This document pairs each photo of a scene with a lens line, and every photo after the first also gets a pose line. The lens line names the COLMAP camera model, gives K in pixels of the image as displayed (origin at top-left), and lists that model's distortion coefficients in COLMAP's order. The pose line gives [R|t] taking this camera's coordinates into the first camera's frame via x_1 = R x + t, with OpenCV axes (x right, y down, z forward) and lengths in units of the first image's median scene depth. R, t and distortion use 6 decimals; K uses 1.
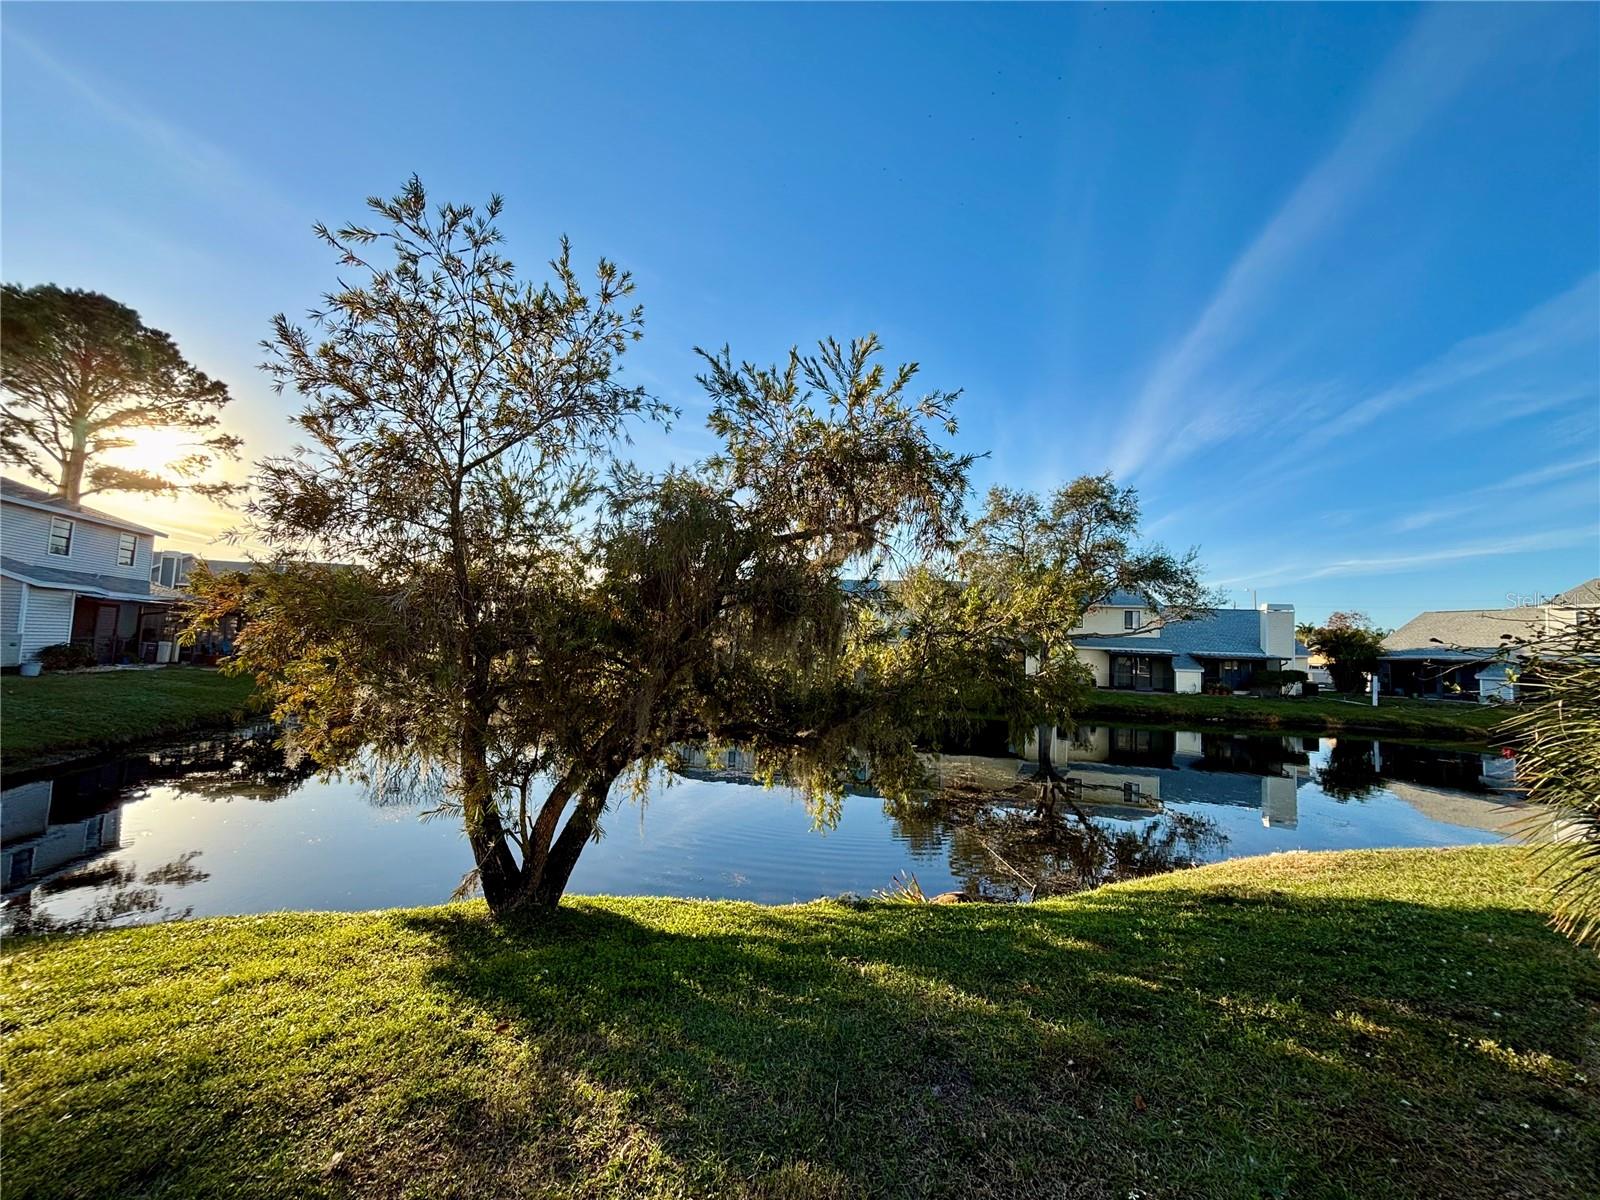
lens RADIAL K [[644.2, 0, 800.0], [0, 644.2, 600.0], [0, 0, 1]] dist [0.001769, -0.000047]
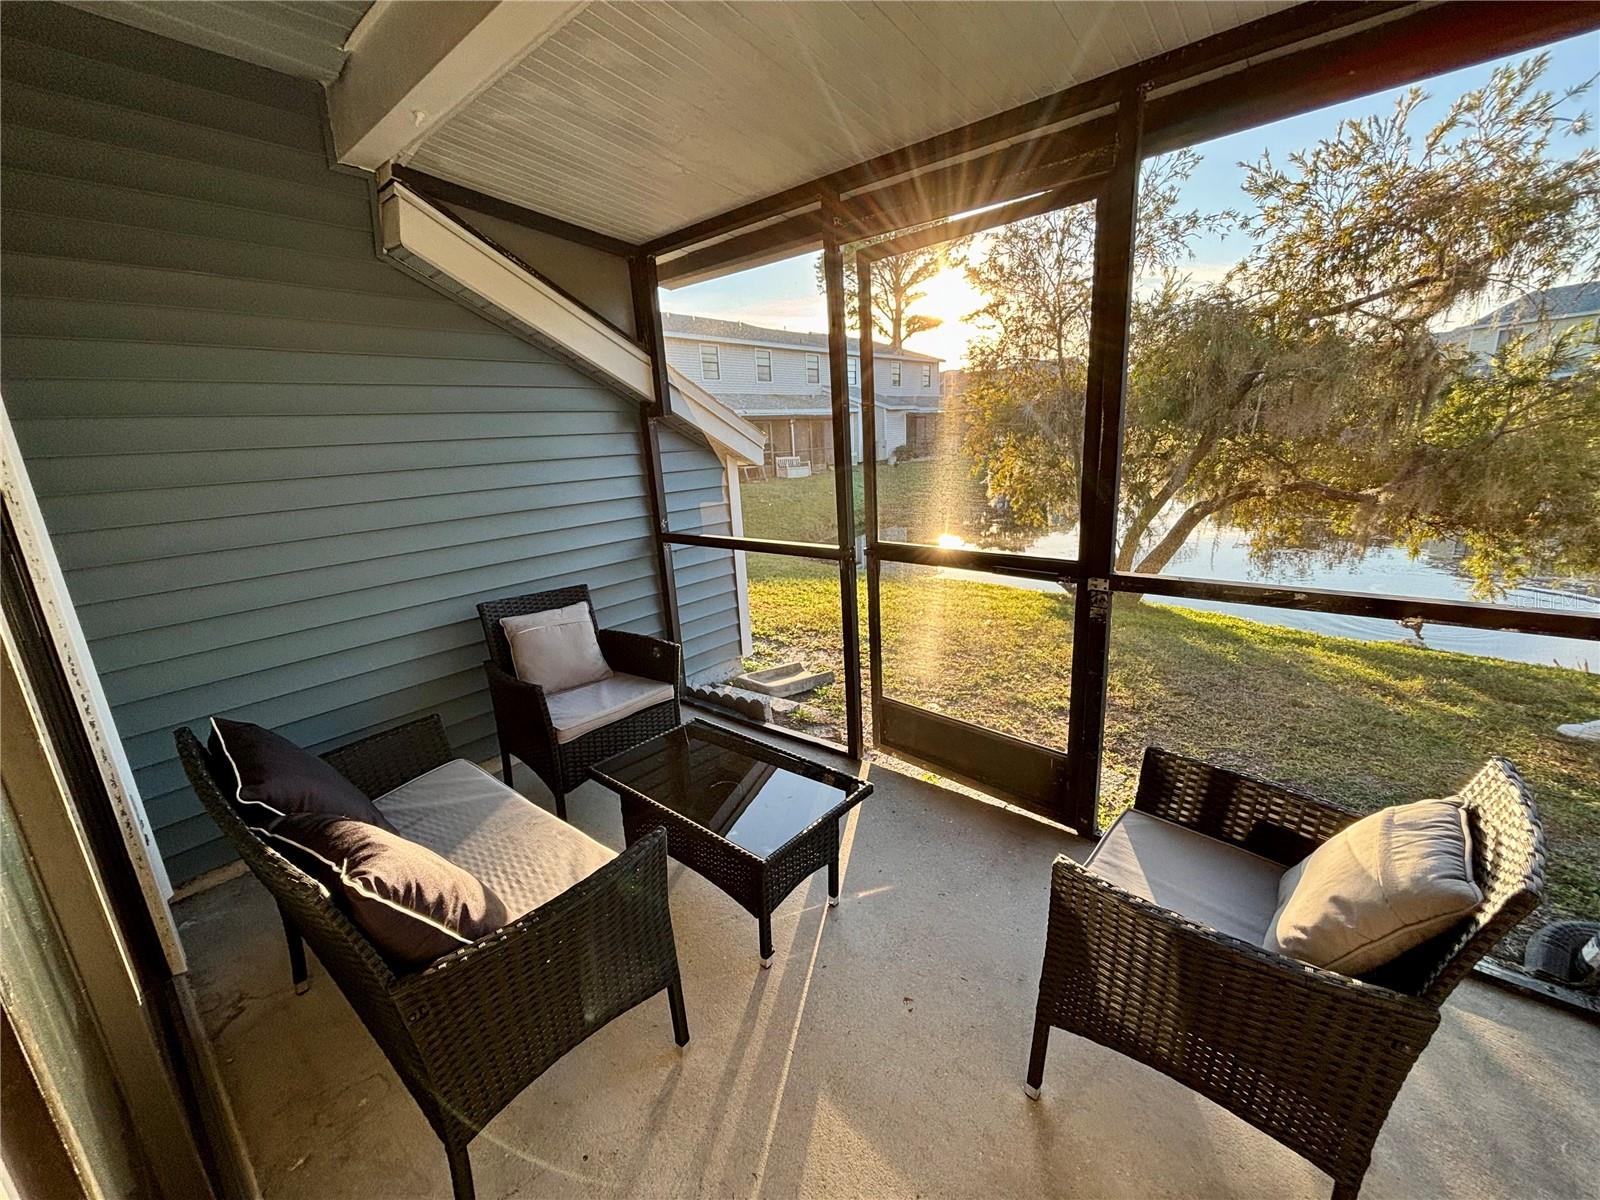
lens RADIAL K [[640.5, 0, 804.0], [0, 640.5, 613.4], [0, 0, 1]] dist [0.001412, 0.000171]
pose [[0.540232, 0.164183, -0.825344, 0.085144], [0.134182, 0.951428, 0.277093, -0.005292], [0.830749, -0.260441, 0.491962, -0.077262]]
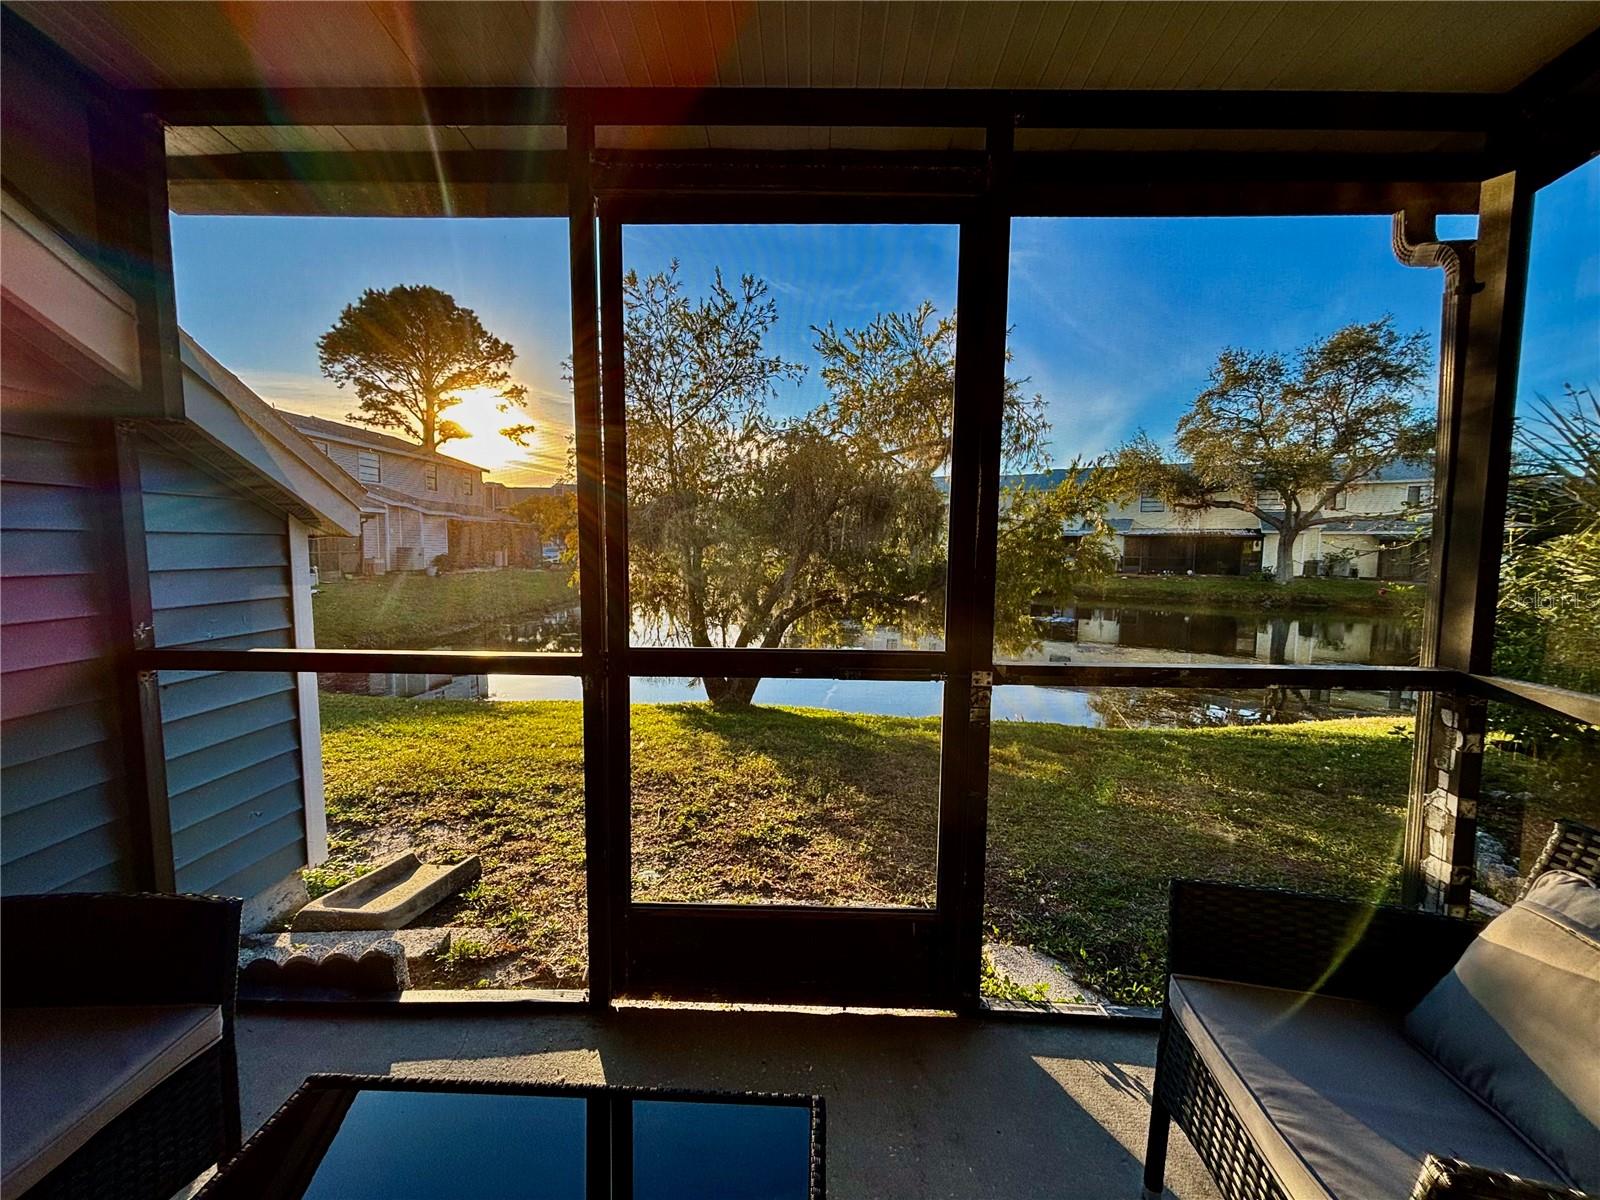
lens RADIAL K [[644.2, 0, 800.0], [0, 644.2, 600.0], [0, 0, 1]] dist [0.001769, -0.000047]
pose [[0.946560, -0.000757, -0.322527, 0.044909], [0.050581, 0.987972, 0.146125, -0.000004], [0.318537, -0.154629, 0.935213, -0.071287]]
